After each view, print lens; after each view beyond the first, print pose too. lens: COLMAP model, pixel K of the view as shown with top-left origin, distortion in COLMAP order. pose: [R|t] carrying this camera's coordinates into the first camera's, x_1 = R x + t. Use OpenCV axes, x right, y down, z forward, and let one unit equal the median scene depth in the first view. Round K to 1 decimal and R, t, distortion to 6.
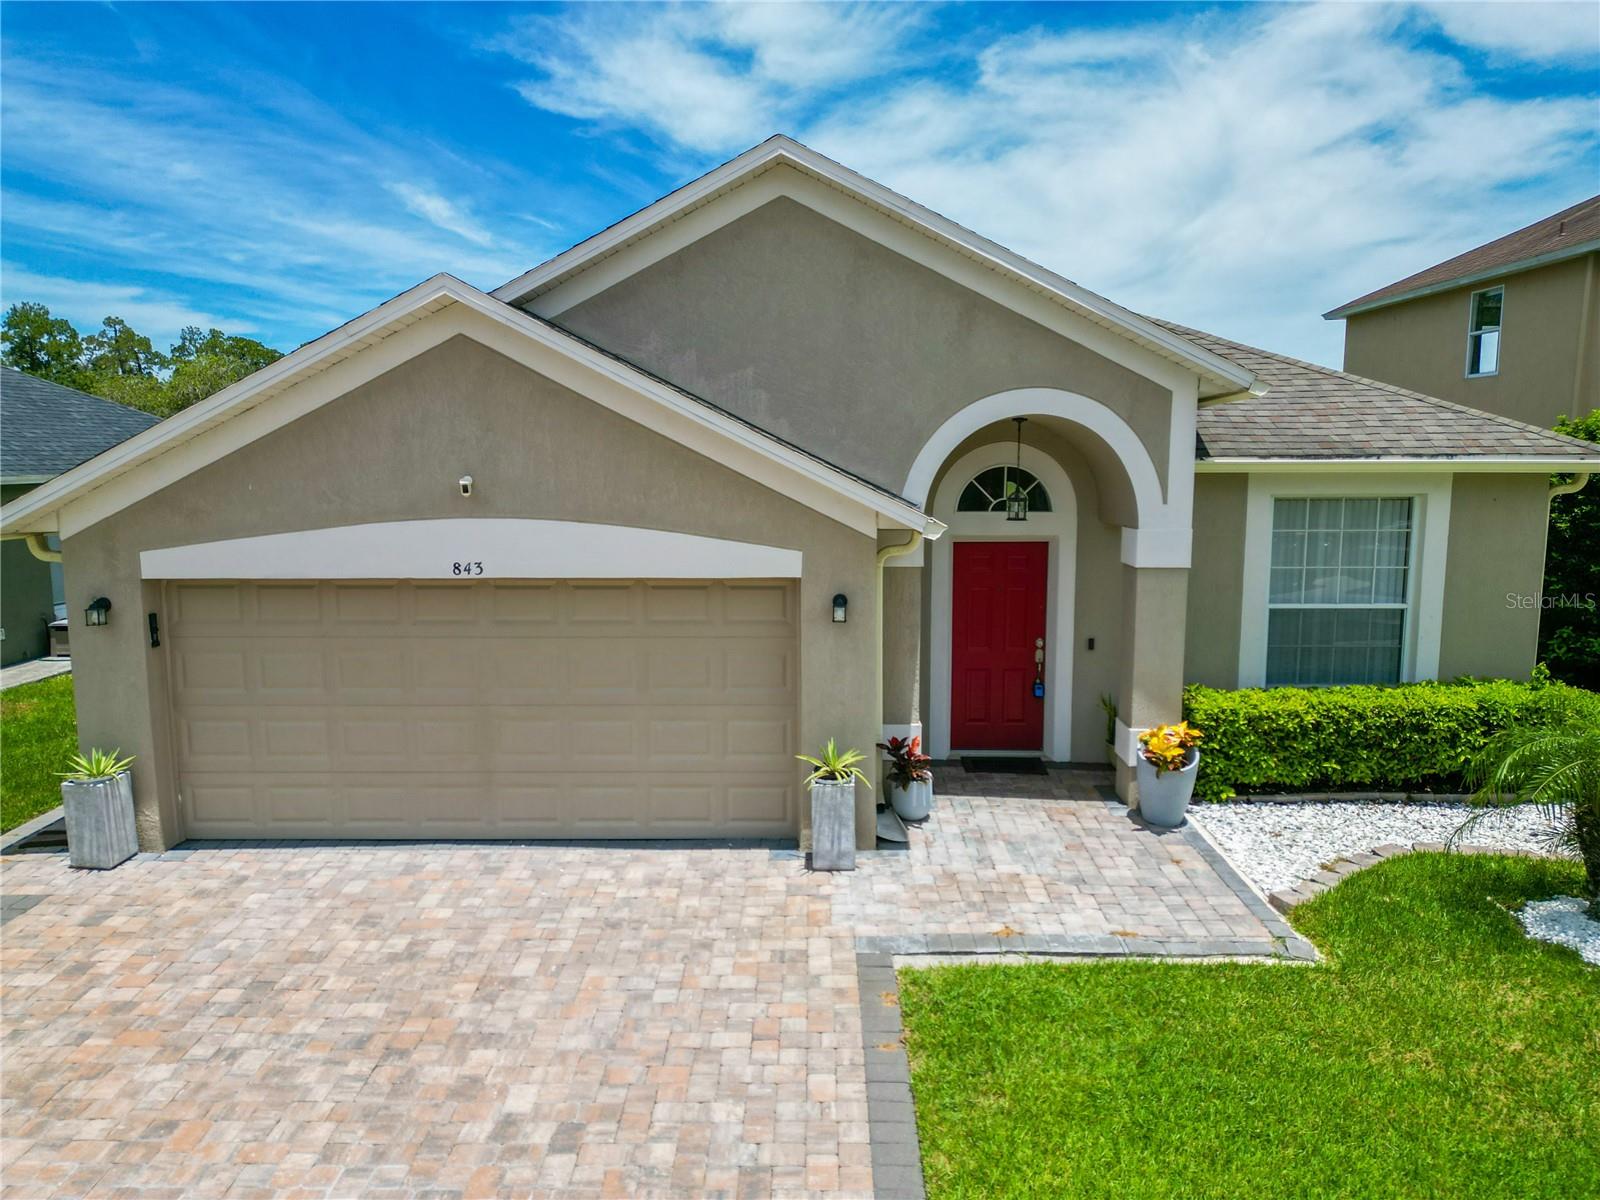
lens RADIAL K [[1127.2, 0, 802.6], [0, 1127.2, 601.2], [0, 0, 1]] dist [0.035645, -0.013118]
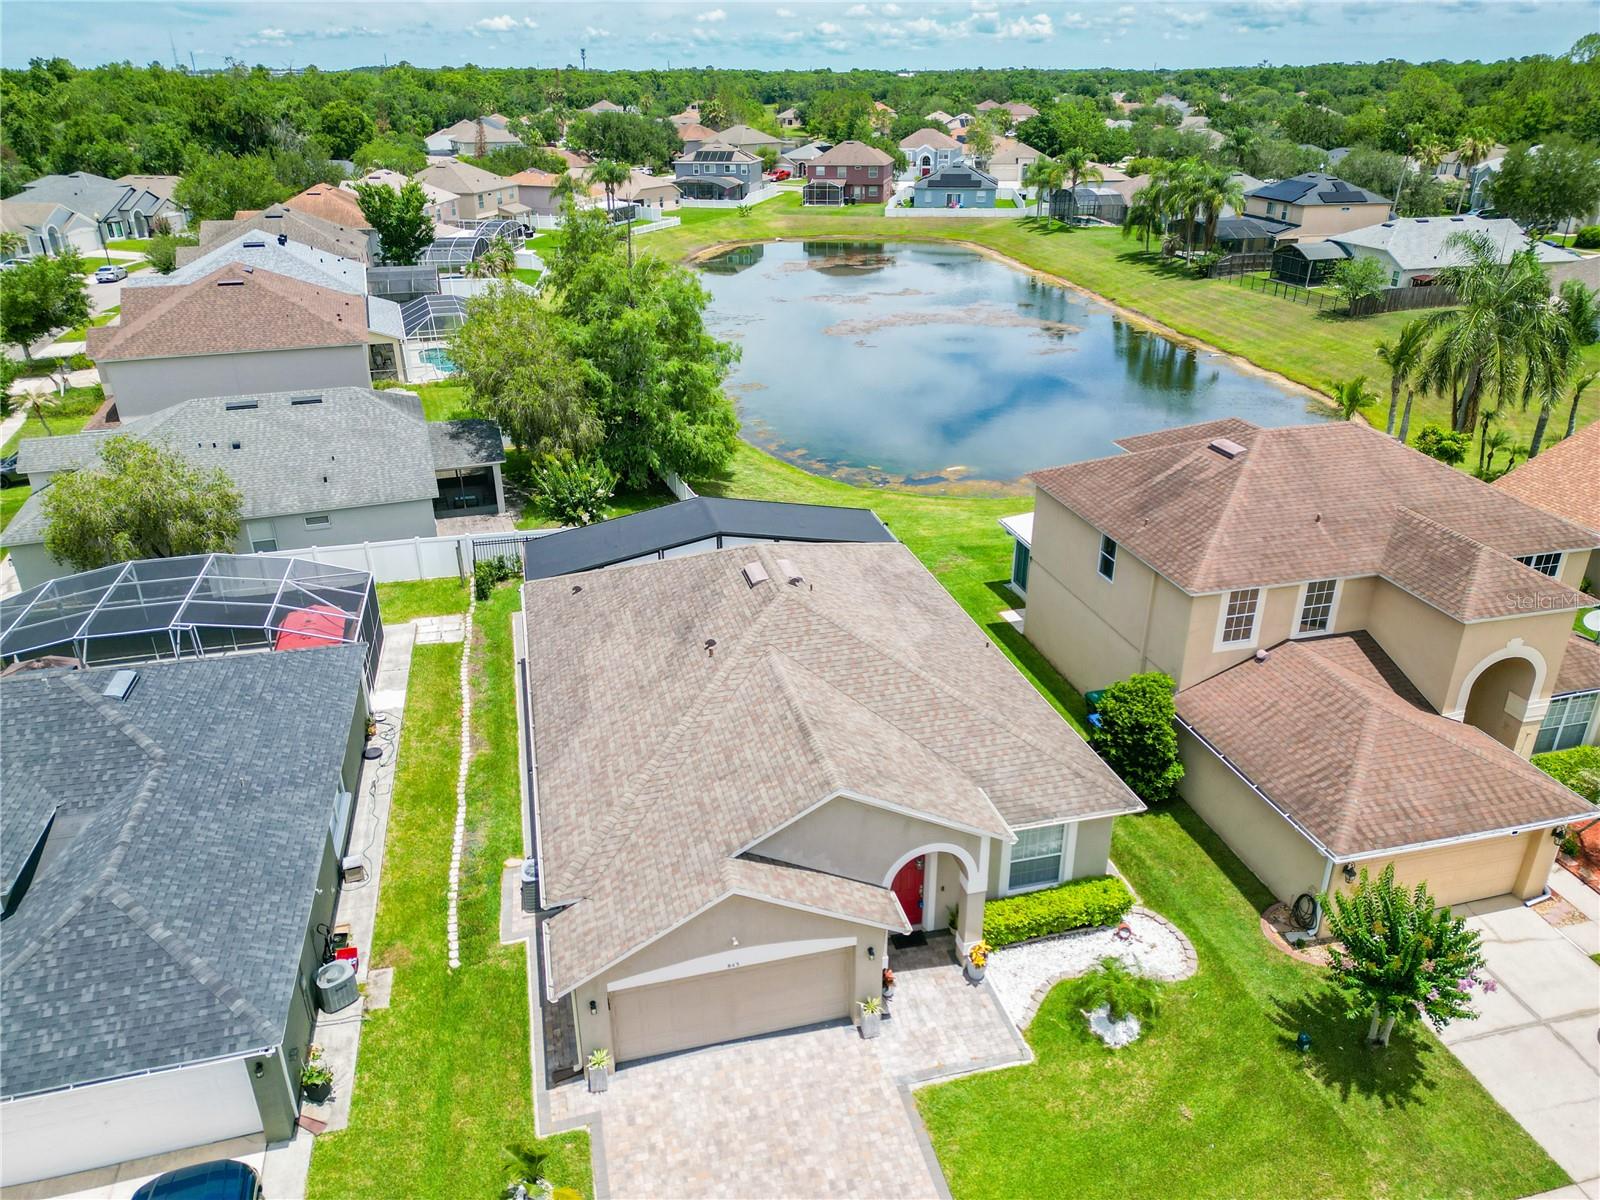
lens RADIAL K [[1127.2, 0, 799.6], [0, 1127.2, 592.2], [0, 0, 1]] dist [0.035645, -0.013118]
pose [[0.964694, -0.112164, 0.238297, -0.774918], [0.035041, 0.951400, 0.305958, -1.882199], [-0.261033, -0.286805, 0.921740, -1.369497]]
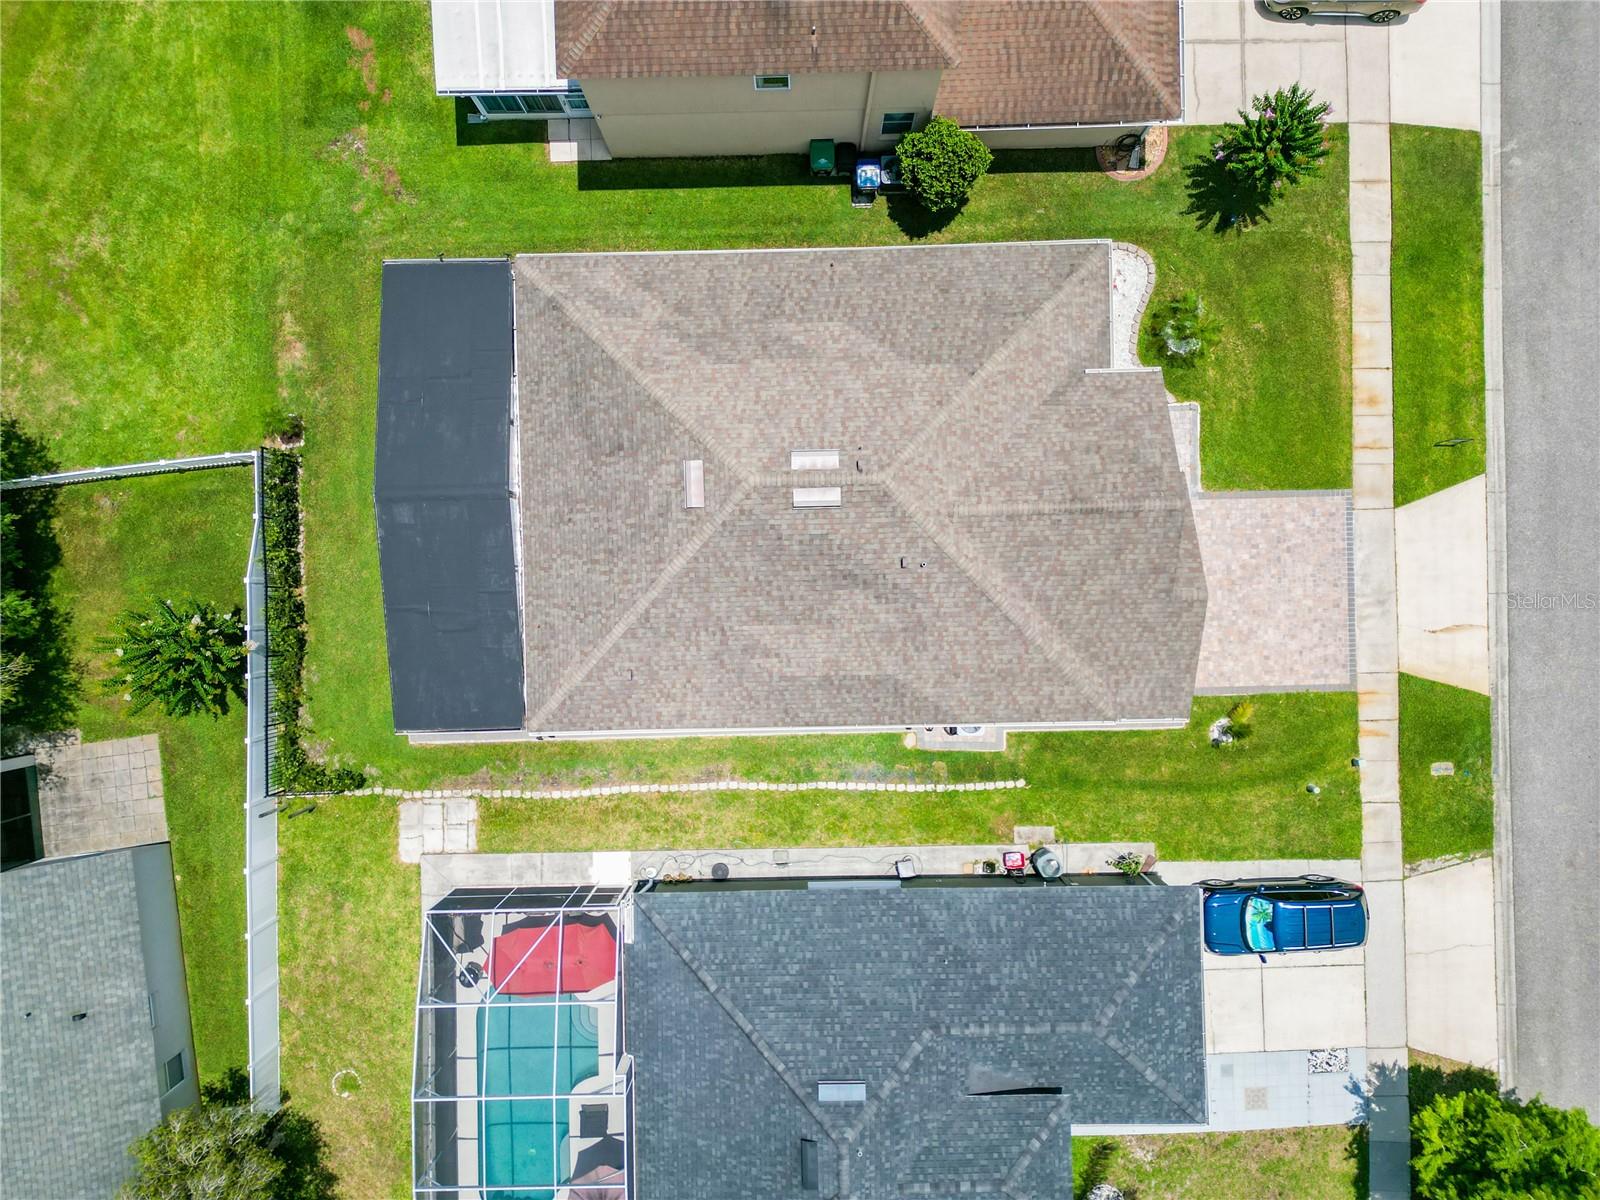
lens RADIAL K [[1127.2, 0, 793.6], [0, 1127.2, 593.8], [0, 0, 1]] dist [0.035645, -0.013118]
pose [[-0.038252, -0.999261, -0.003811, -0.259818], [0.127441, -0.008661, 0.991808, -4.508707], [-0.991108, 0.037453, 0.127678, 2.026713]]
